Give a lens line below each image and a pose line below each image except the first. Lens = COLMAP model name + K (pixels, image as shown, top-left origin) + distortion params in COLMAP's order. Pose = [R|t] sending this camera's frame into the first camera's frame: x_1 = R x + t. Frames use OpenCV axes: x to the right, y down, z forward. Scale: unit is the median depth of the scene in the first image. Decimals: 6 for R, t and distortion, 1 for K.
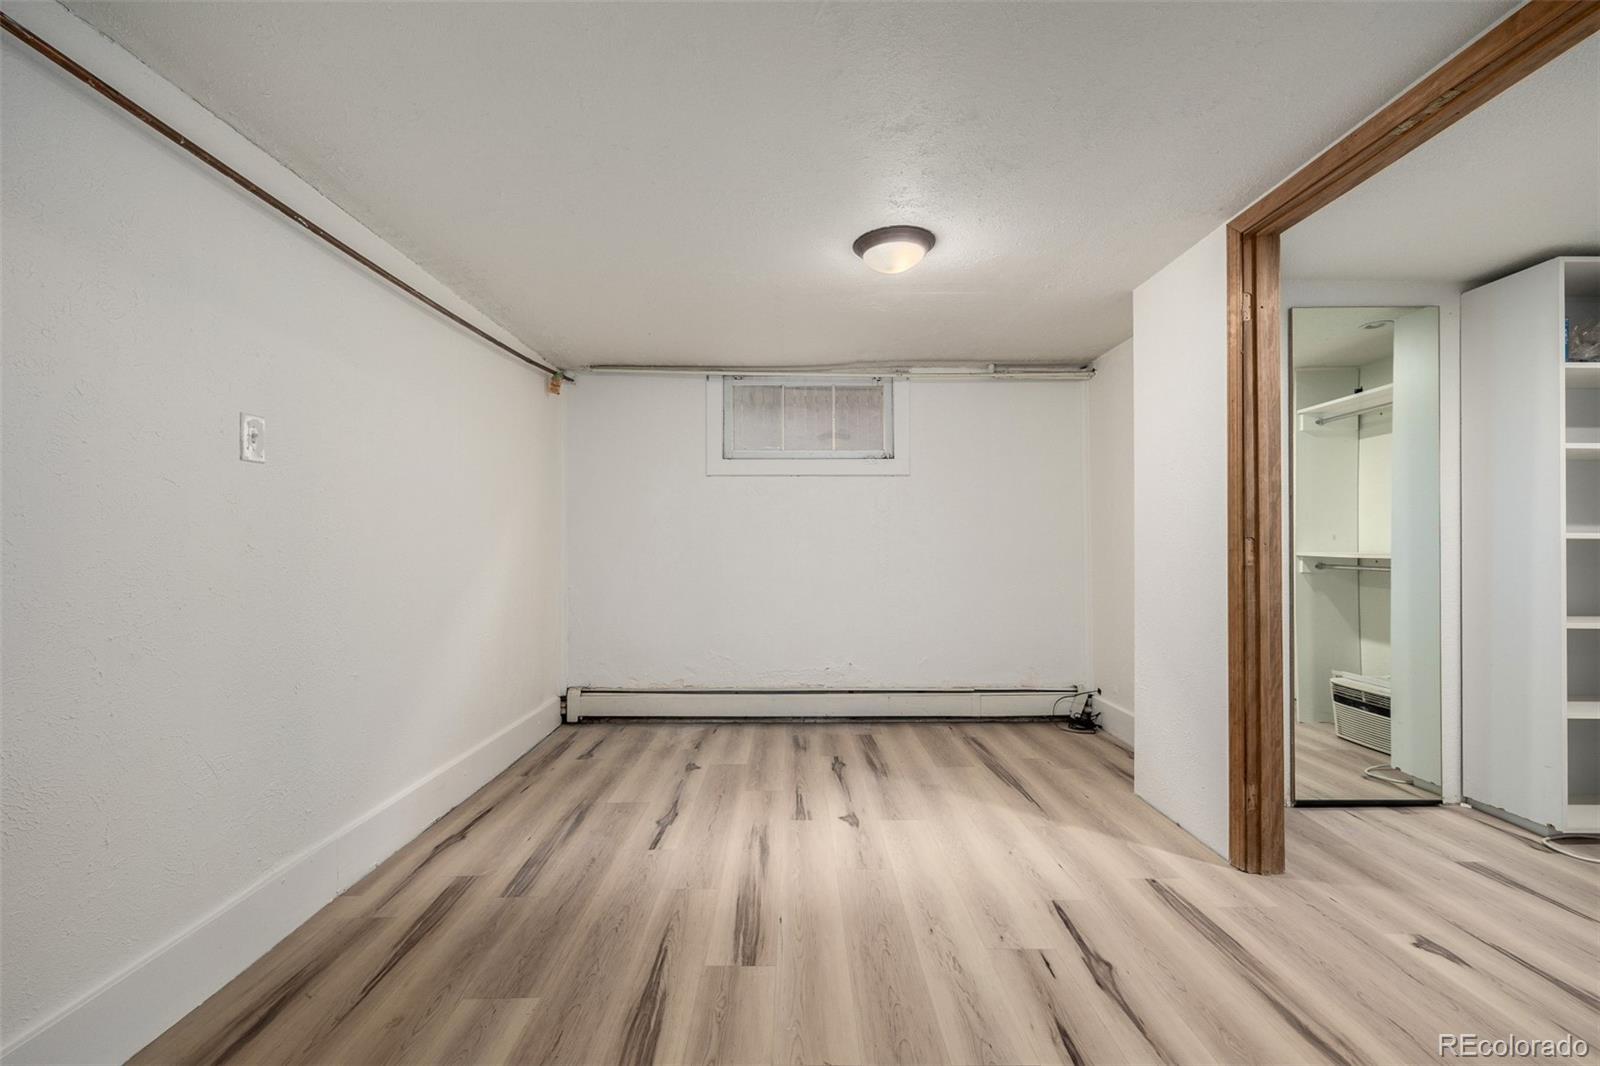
lens RADIAL K [[672.1, 0, 798.6], [0, 672.1, 536.0], [0, 0, 1]] dist [0.000895, 0.000502]
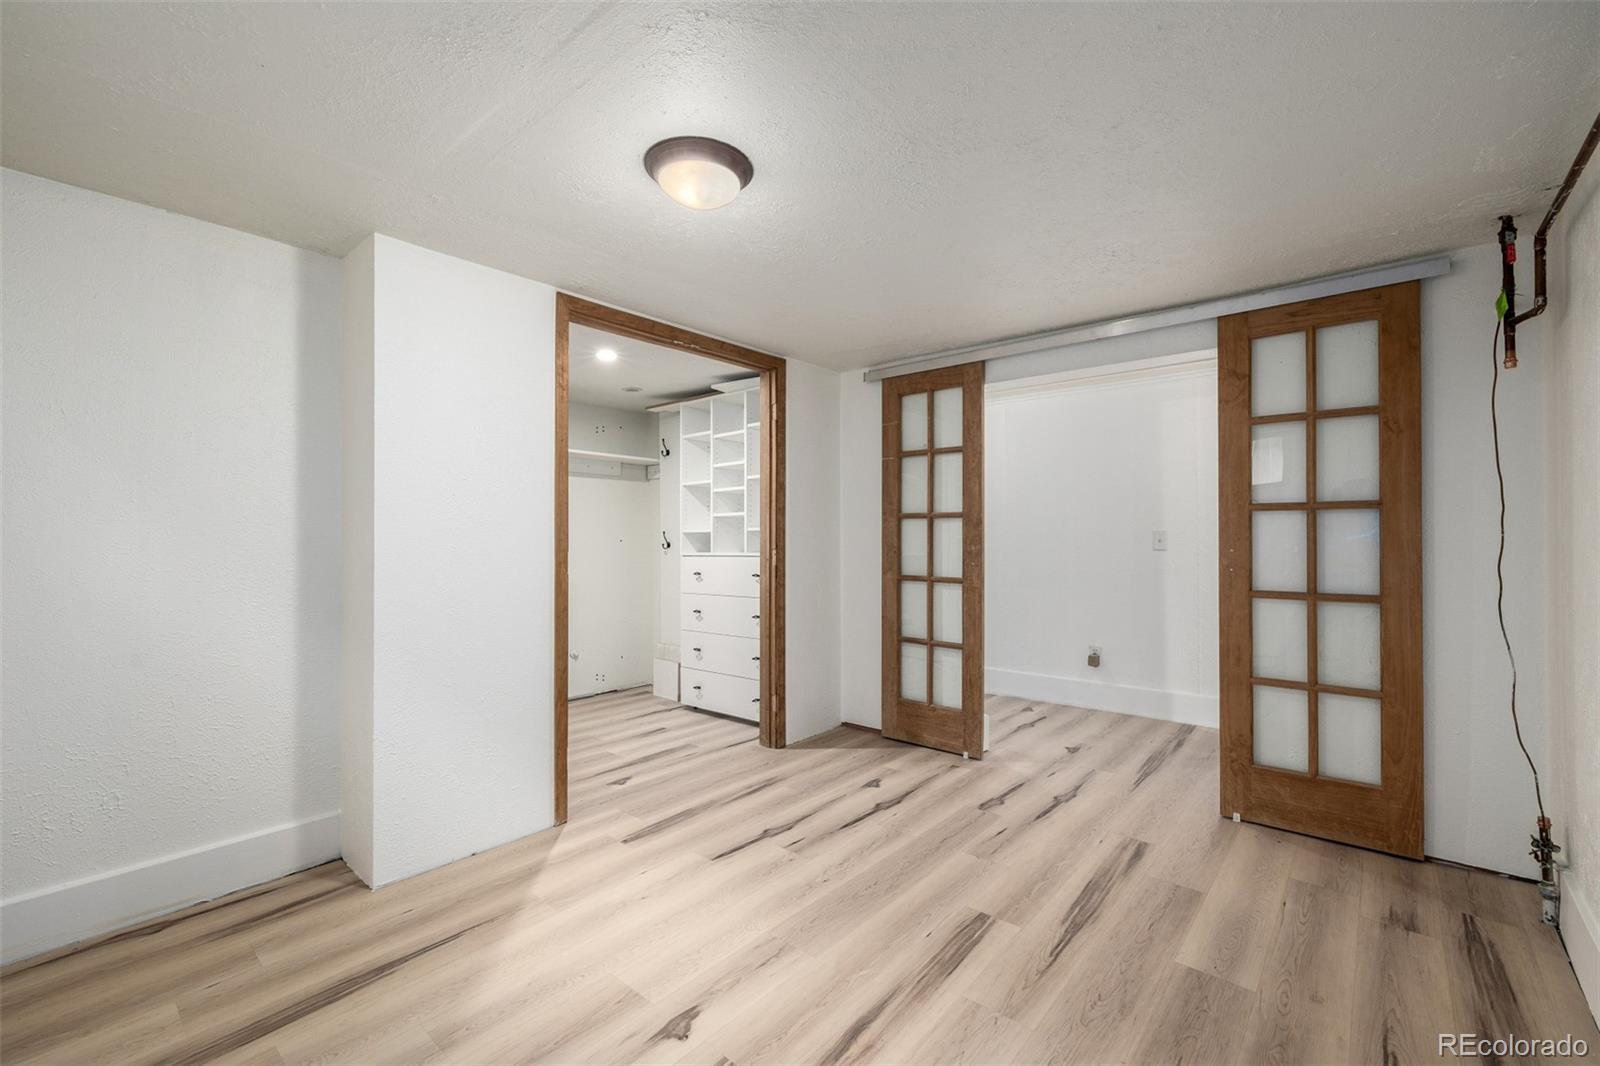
lens RADIAL K [[672.1, 0, 798.4], [0, 672.1, 539.4], [0, 0, 1]] dist [0.000895, 0.000502]
pose [[-0.749925, 0.004323, 0.661509, -0.559474], [-0.002667, 0.999951, -0.009559, -0.012003], [-0.661518, -0.008933, -0.749876, 1.923576]]
